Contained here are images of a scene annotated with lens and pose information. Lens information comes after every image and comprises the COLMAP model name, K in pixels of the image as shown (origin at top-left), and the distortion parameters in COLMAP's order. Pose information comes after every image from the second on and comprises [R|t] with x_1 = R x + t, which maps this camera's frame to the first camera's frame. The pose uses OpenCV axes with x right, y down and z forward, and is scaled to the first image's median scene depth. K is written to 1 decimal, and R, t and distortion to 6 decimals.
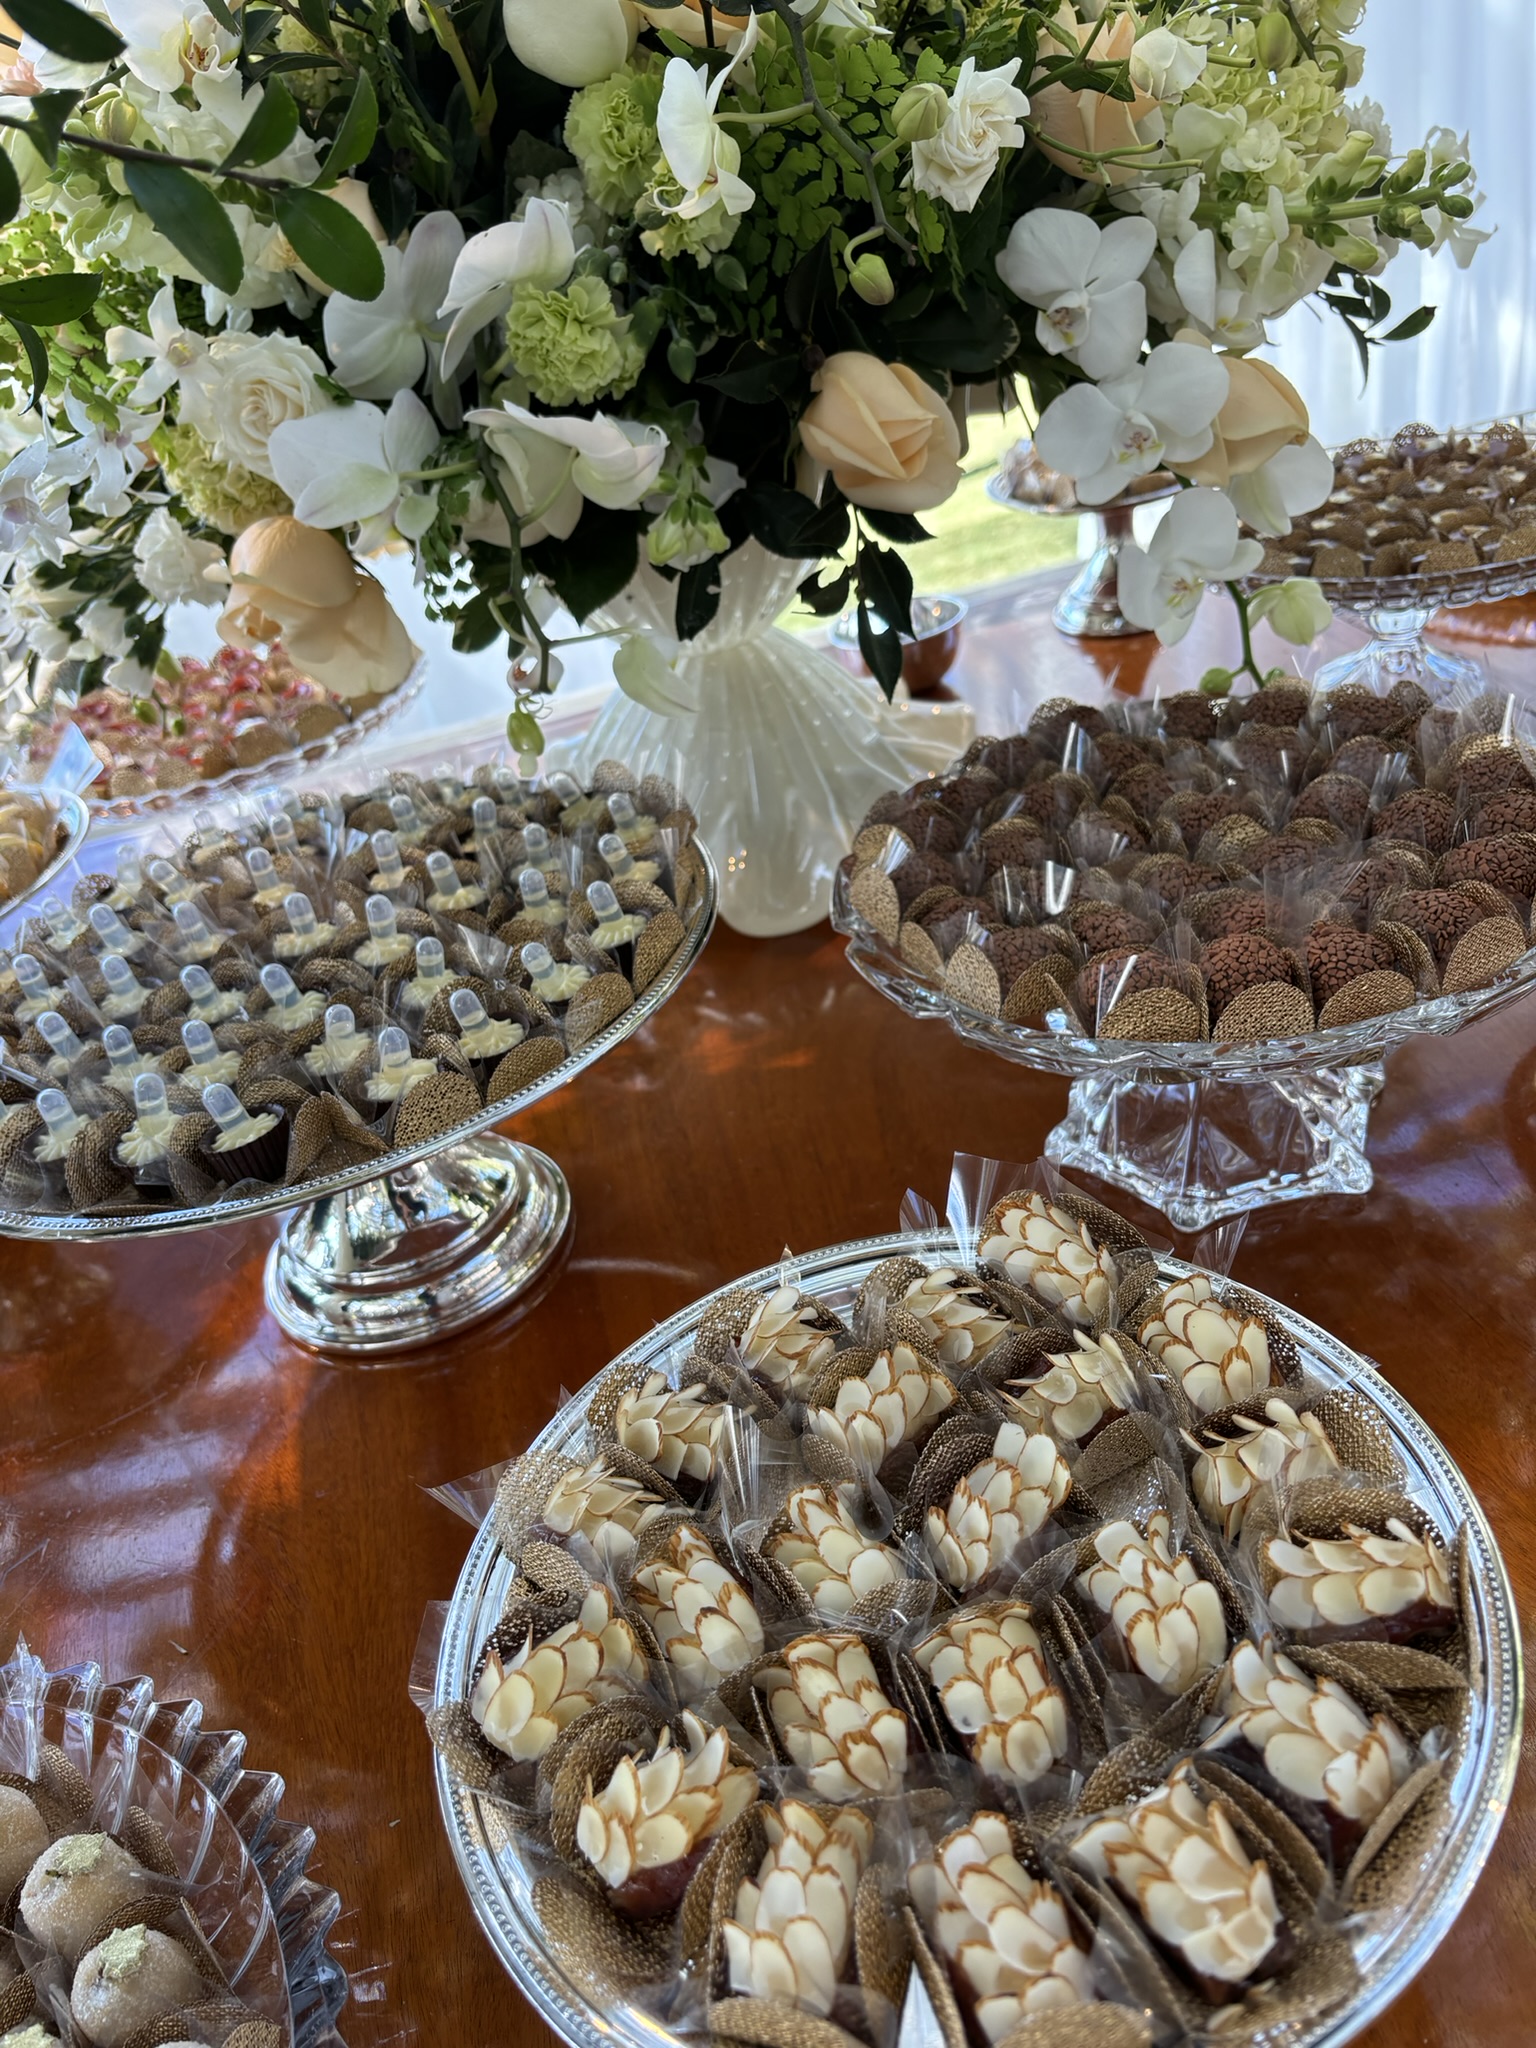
lens RADIAL K [[1553.5, 0, 751.9], [0, 1553.5, 1025.2], [0, 0, 1]] dist [-0.007581, 0.000705]
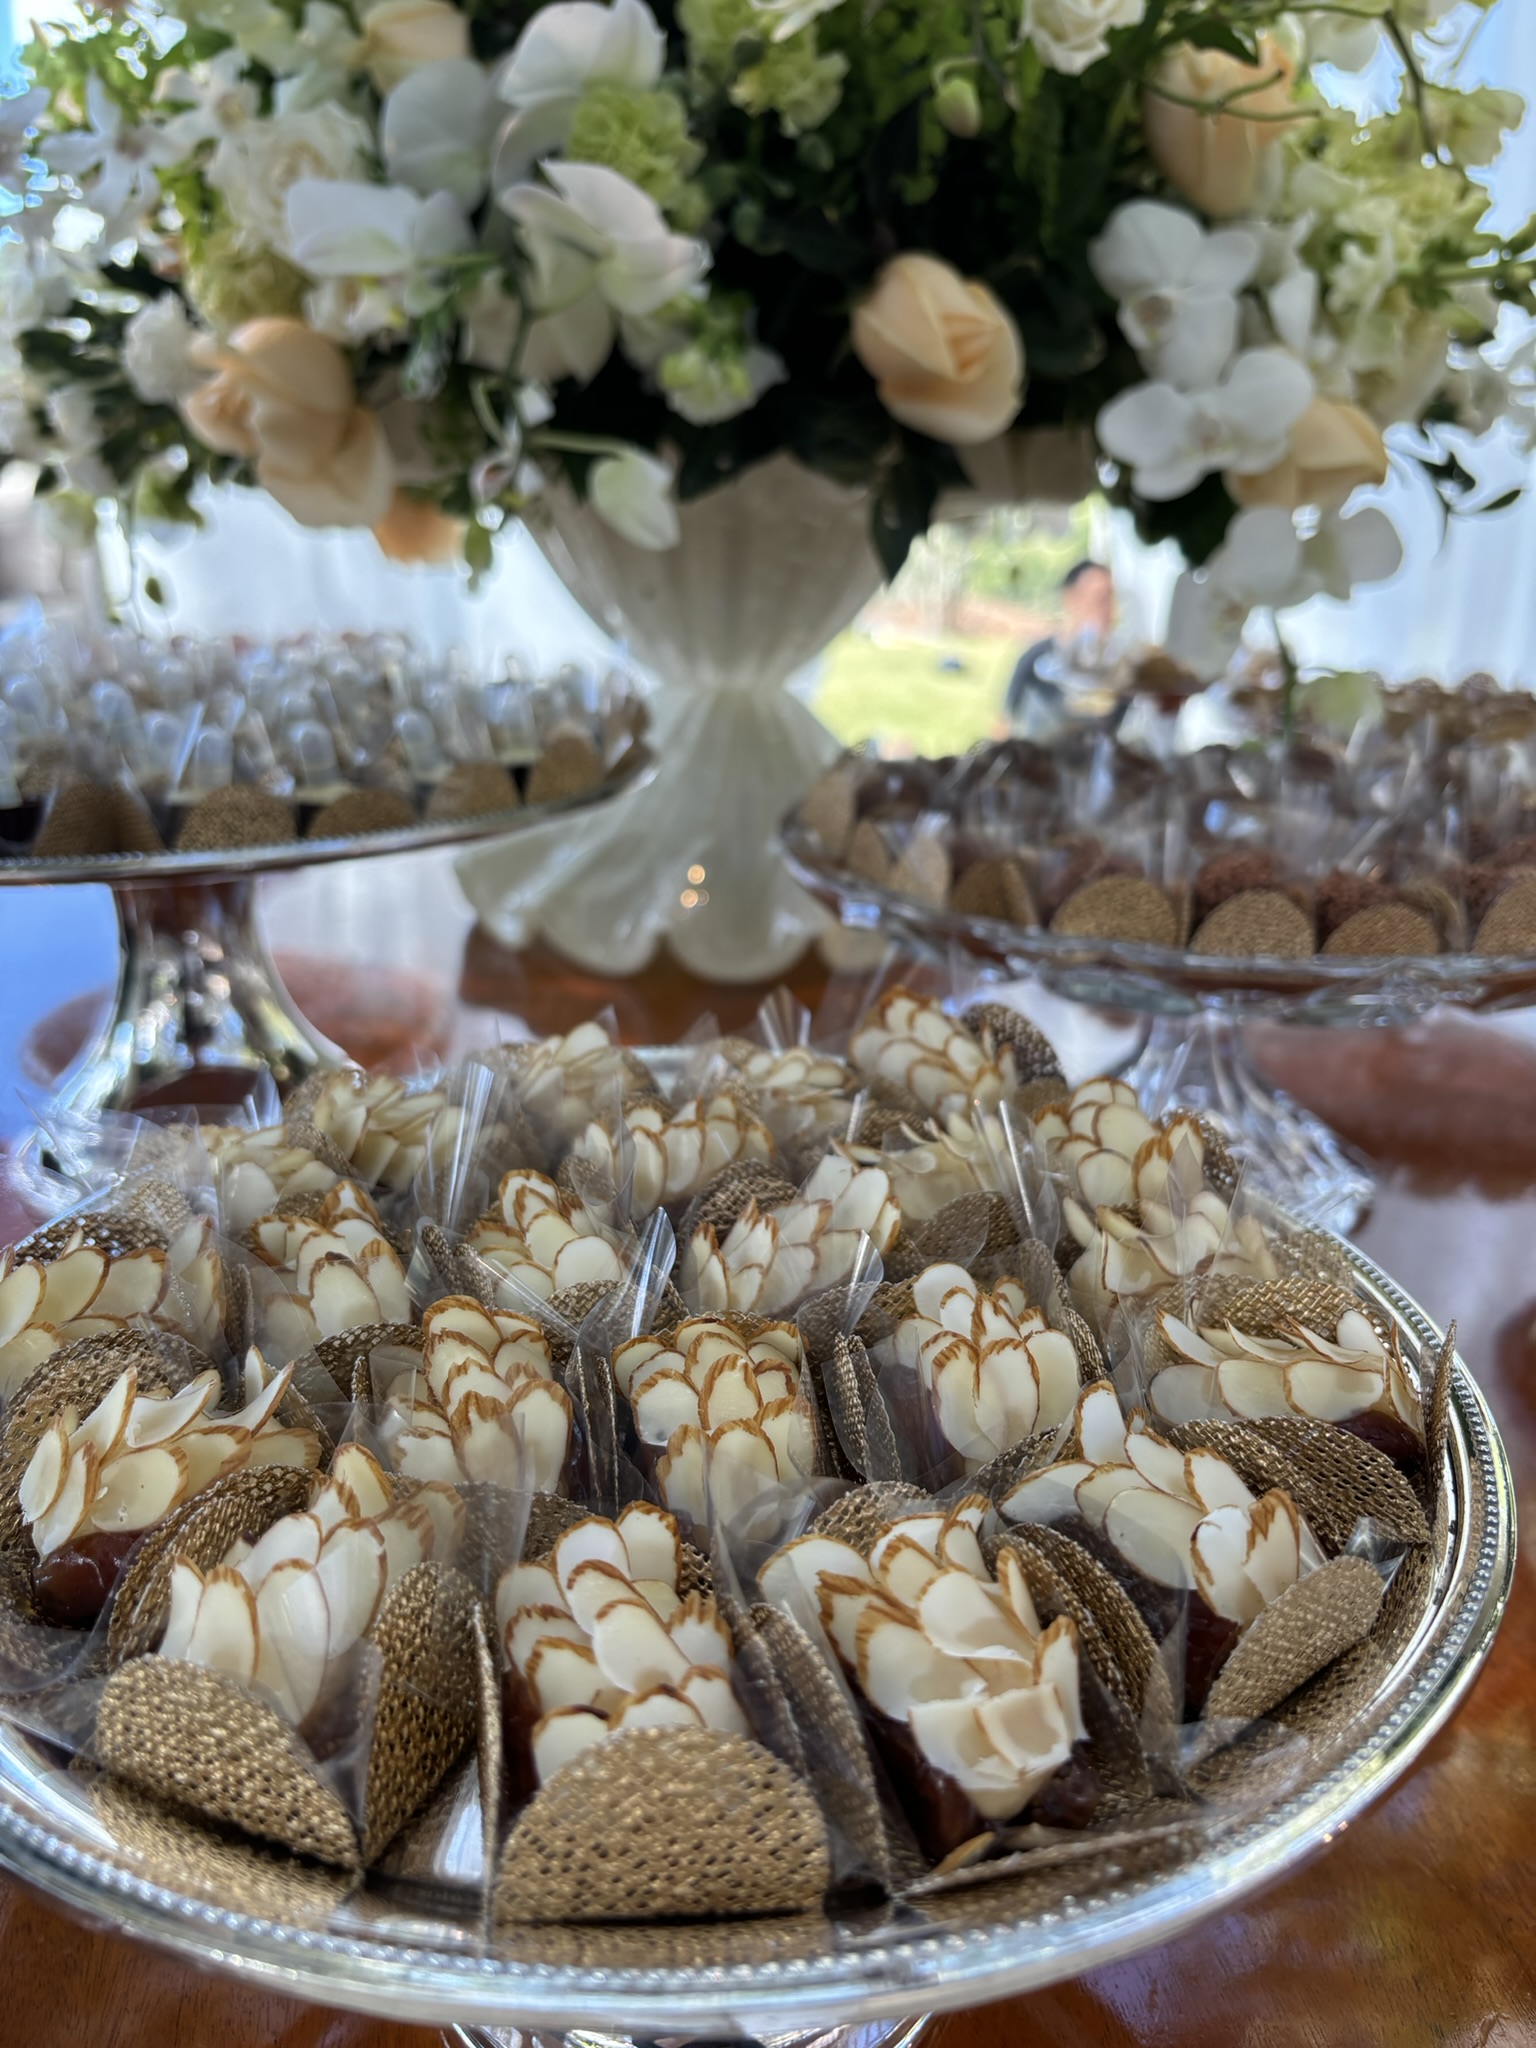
lens RADIAL K [[1560.4, 0, 774.1], [0, 1560.4, 1034.1], [0, 0, 1]] dist [0.003045, -0.046265]
pose [[0.976244, 0.216552, -0.007312, 0.150058], [-0.213319, 0.954657, -0.207664, 0.407966], [-0.037989, 0.204290, 0.978173, 0.323348]]
